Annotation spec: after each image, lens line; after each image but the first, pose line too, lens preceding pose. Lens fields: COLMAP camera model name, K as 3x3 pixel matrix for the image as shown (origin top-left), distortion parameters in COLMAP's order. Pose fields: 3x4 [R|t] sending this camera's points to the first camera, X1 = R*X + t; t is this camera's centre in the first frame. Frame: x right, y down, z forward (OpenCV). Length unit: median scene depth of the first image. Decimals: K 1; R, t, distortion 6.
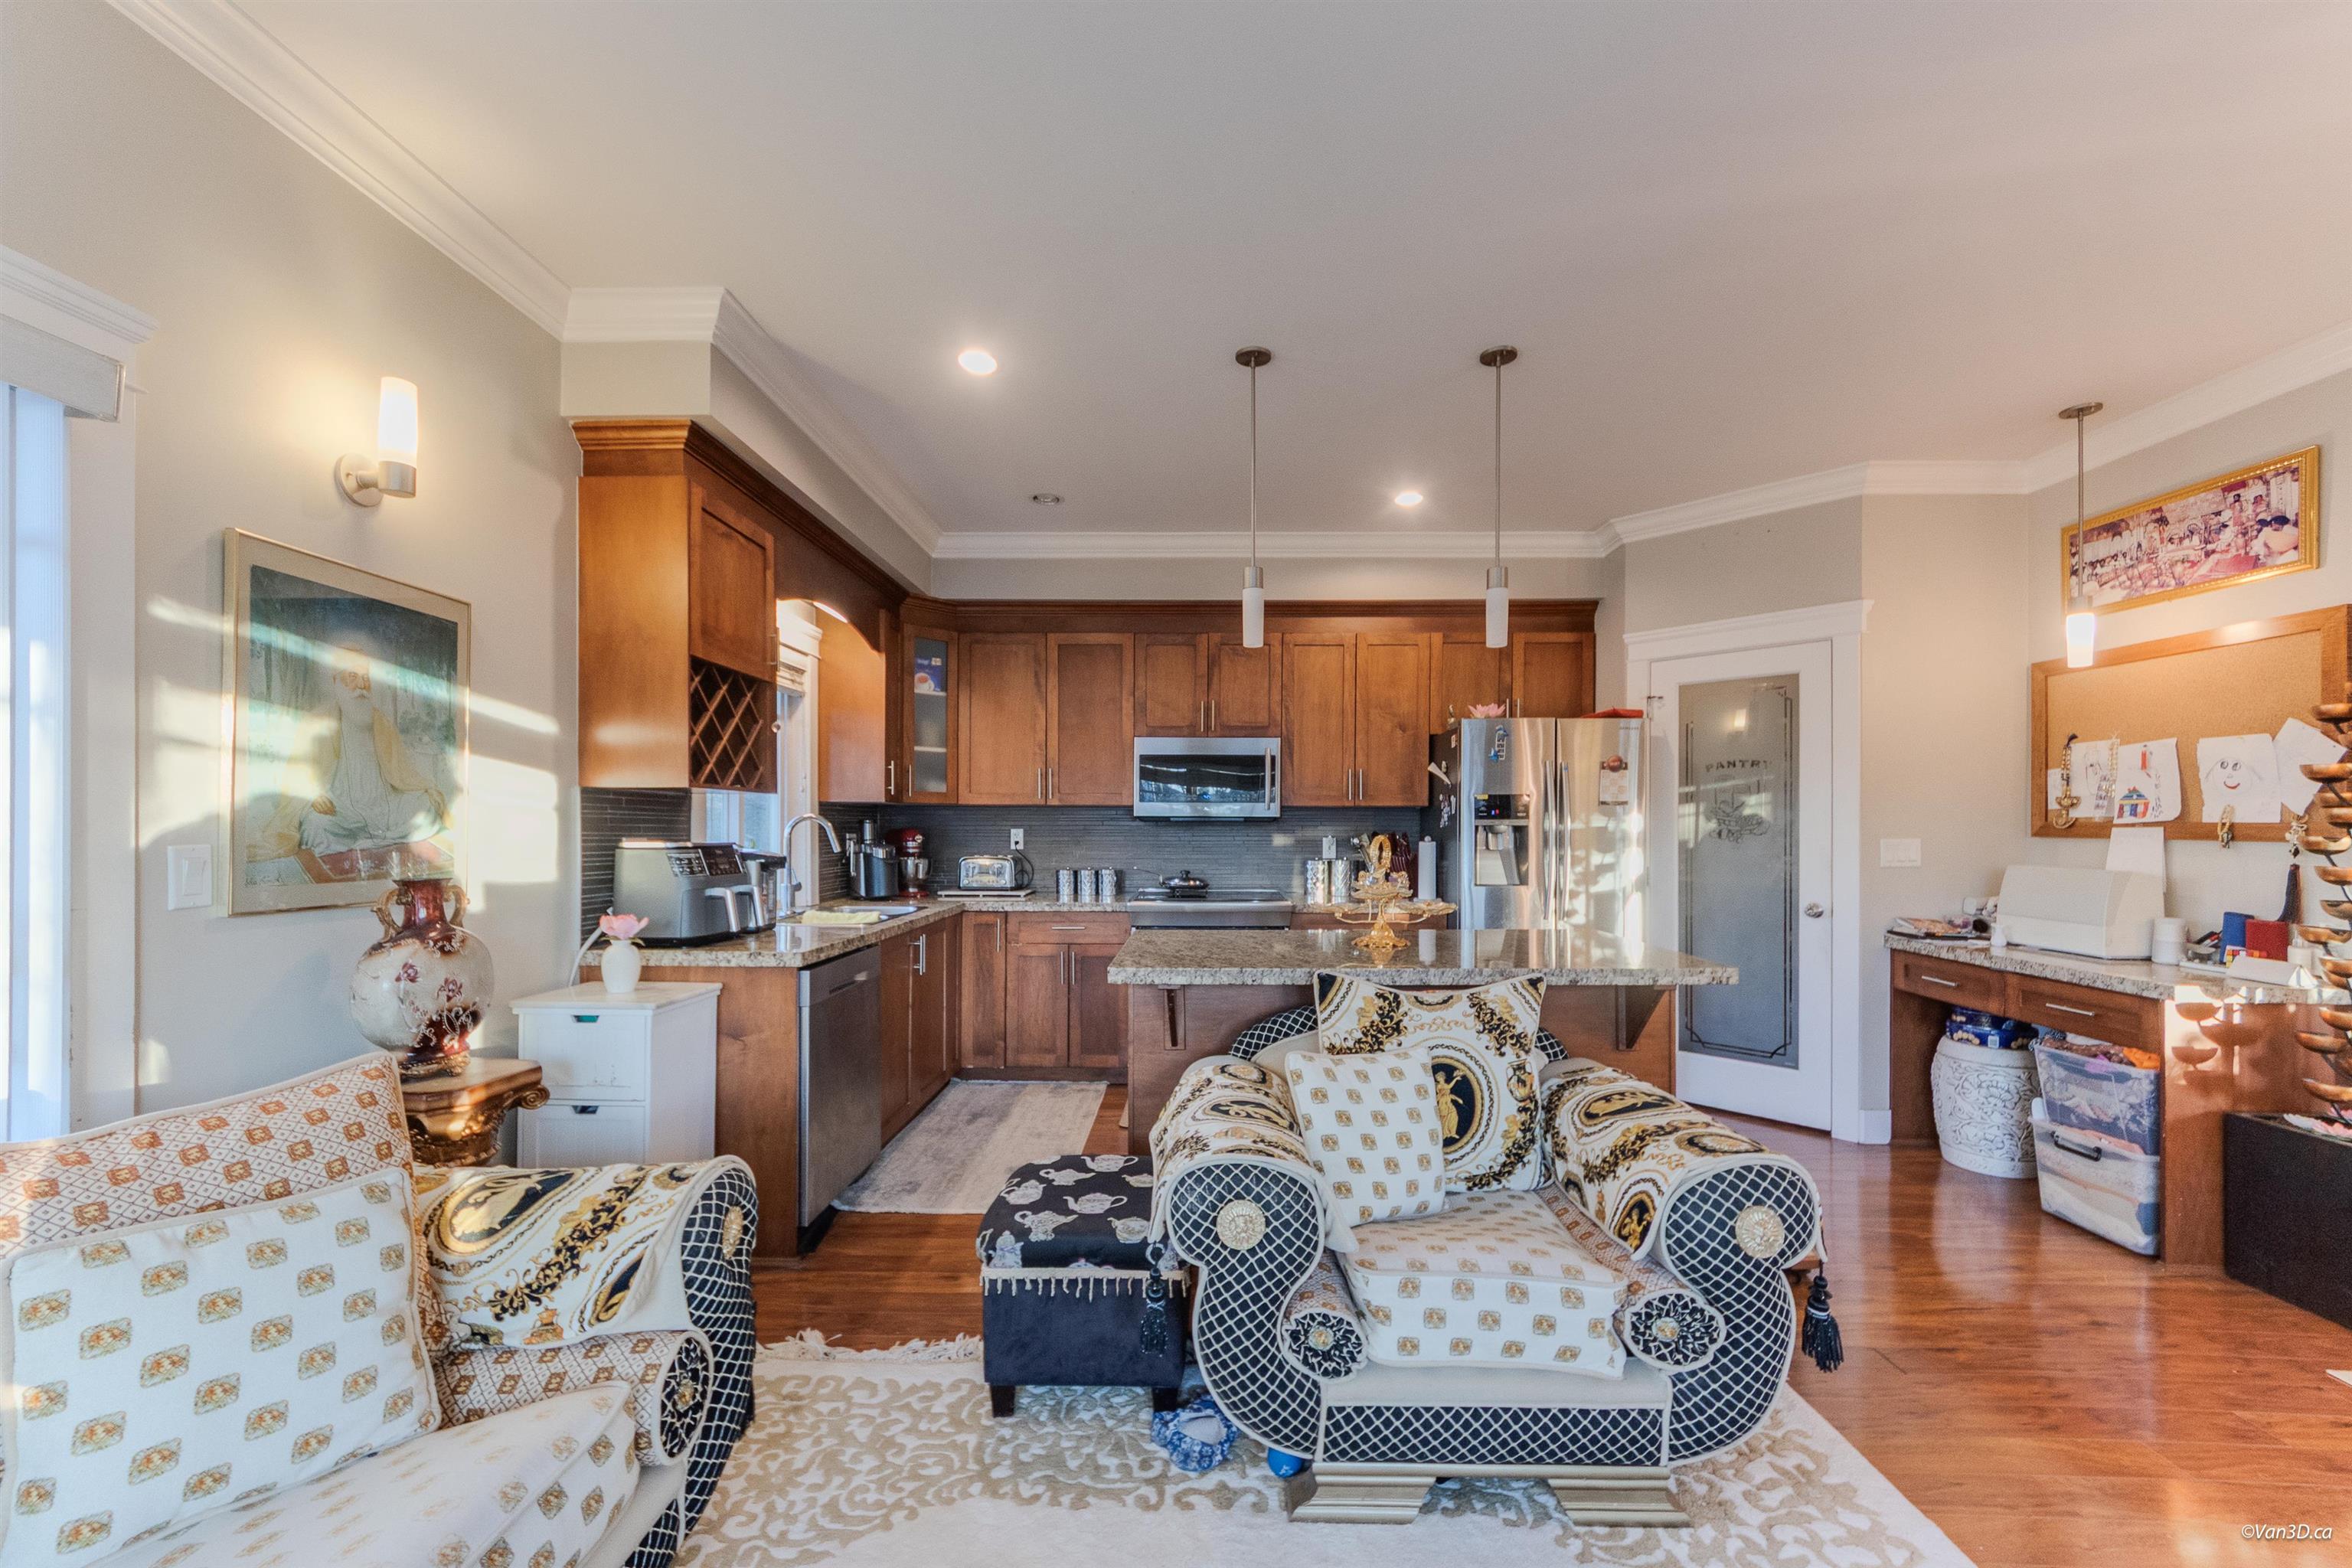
lens RADIAL K [[931.2, 0, 1184.4], [0, 931.2, 828.7], [0, 0, 1]] dist [0.000225, -0.001194]
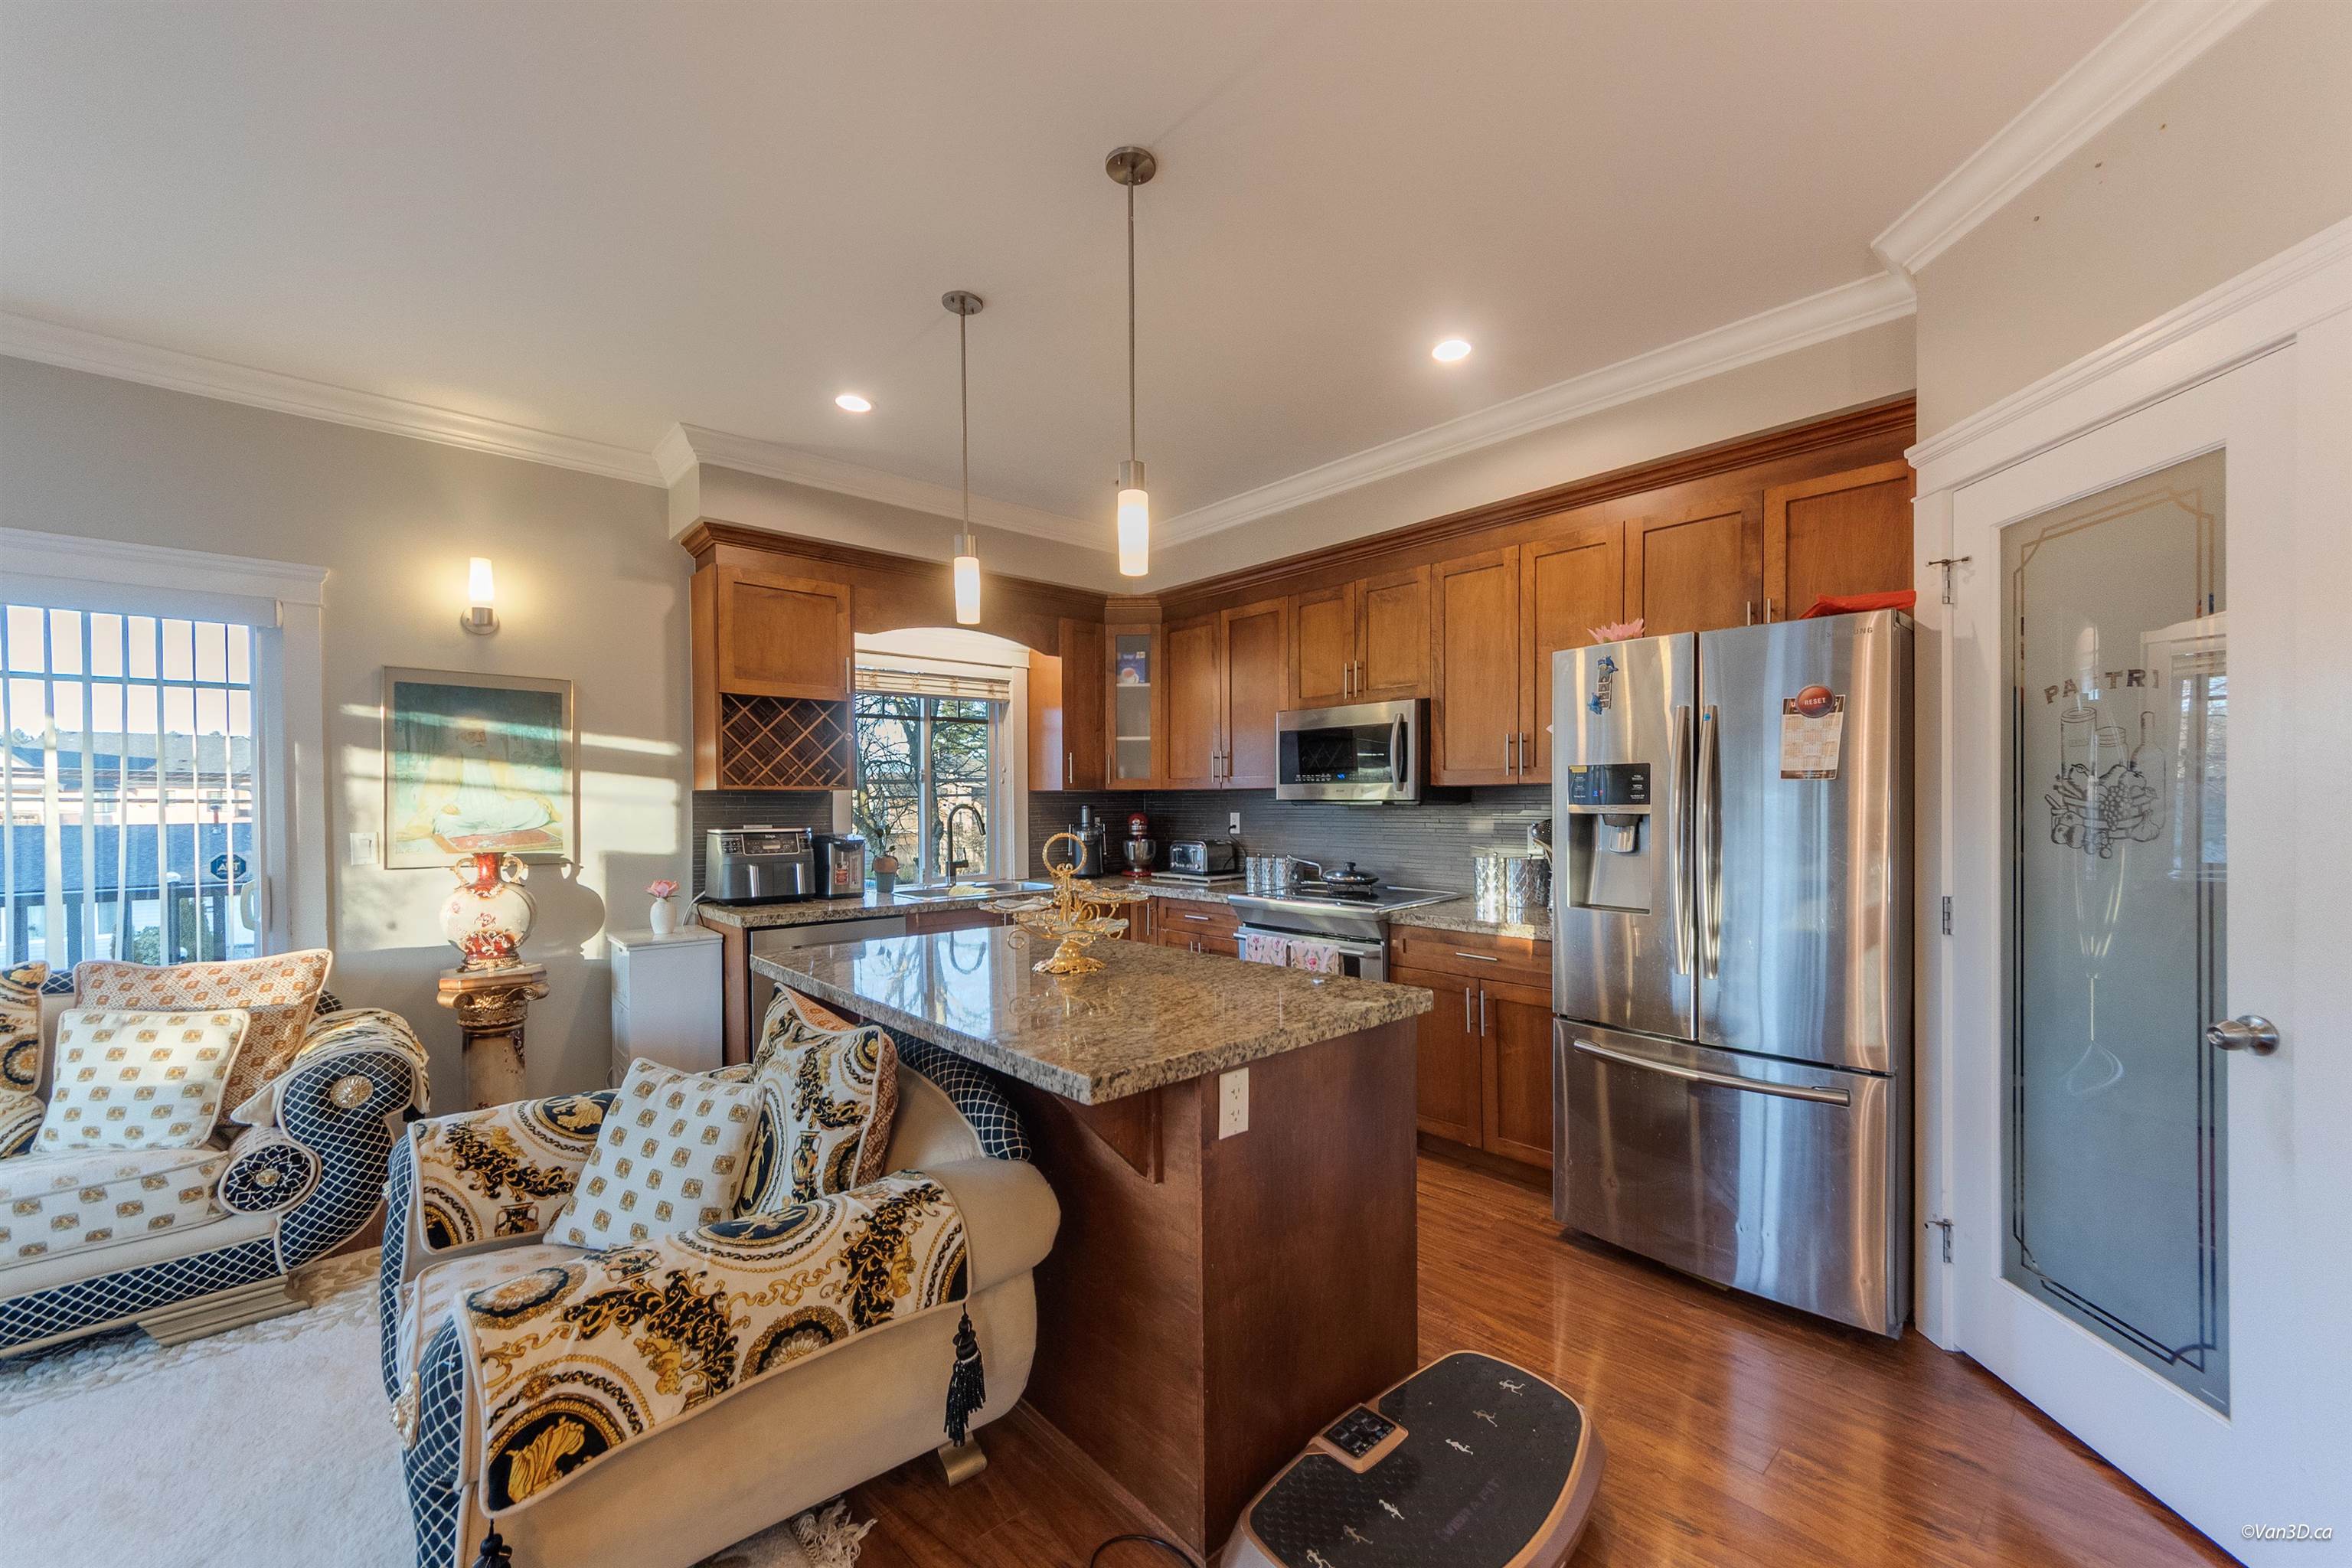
lens RADIAL K [[917.0, 0, 1196.1], [0, 917.0, 805.6], [0, 0, 1]] dist [-0.000734, -0.000039]
pose [[0.690510, -0.001928, -0.723320, 0.690263], [0.005256, 0.999983, 0.002353, -0.014026], [0.723304, -0.005426, 0.690509, 0.429586]]
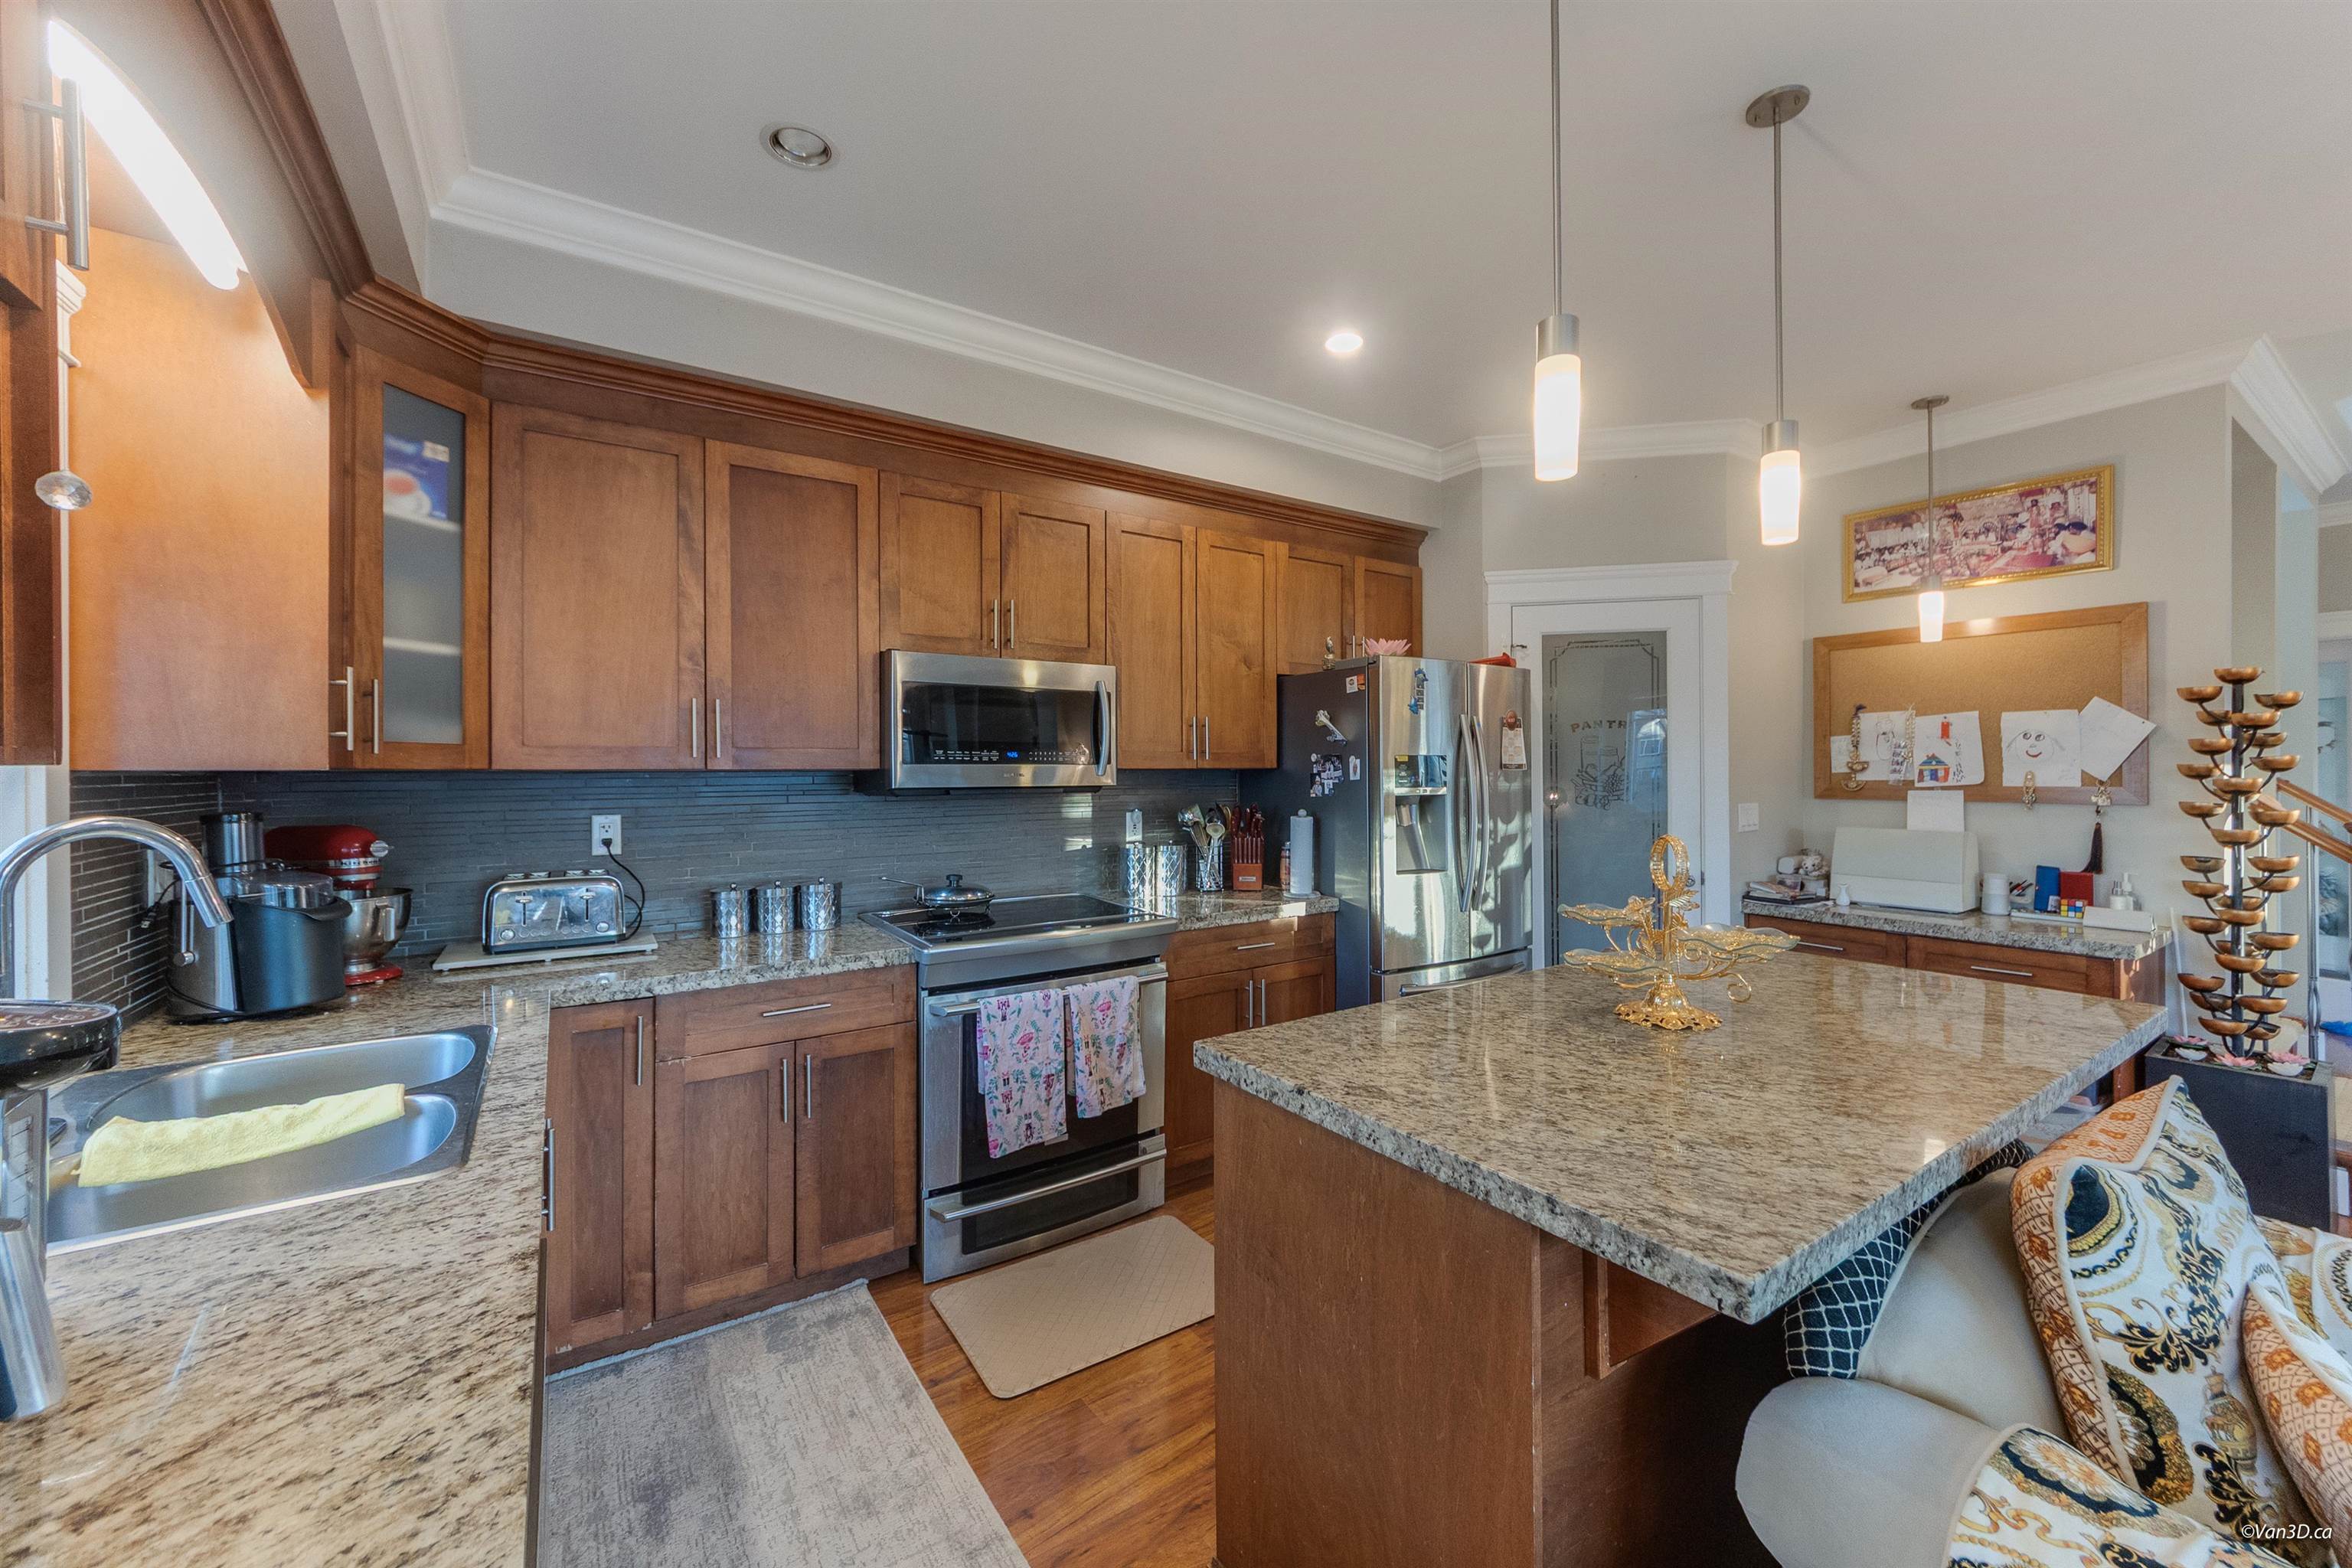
lens RADIAL K [[917.0, 0, 1195.1], [0, 917.0, 765.7], [0, 0, 1]] dist [-0.000734, -0.000039]
pose [[0.811758, -0.002979, 0.583986, -0.298782], [0.010209, 0.999907, -0.009091, -0.026973], [-0.583905, 0.013342, 0.811713, 0.566189]]
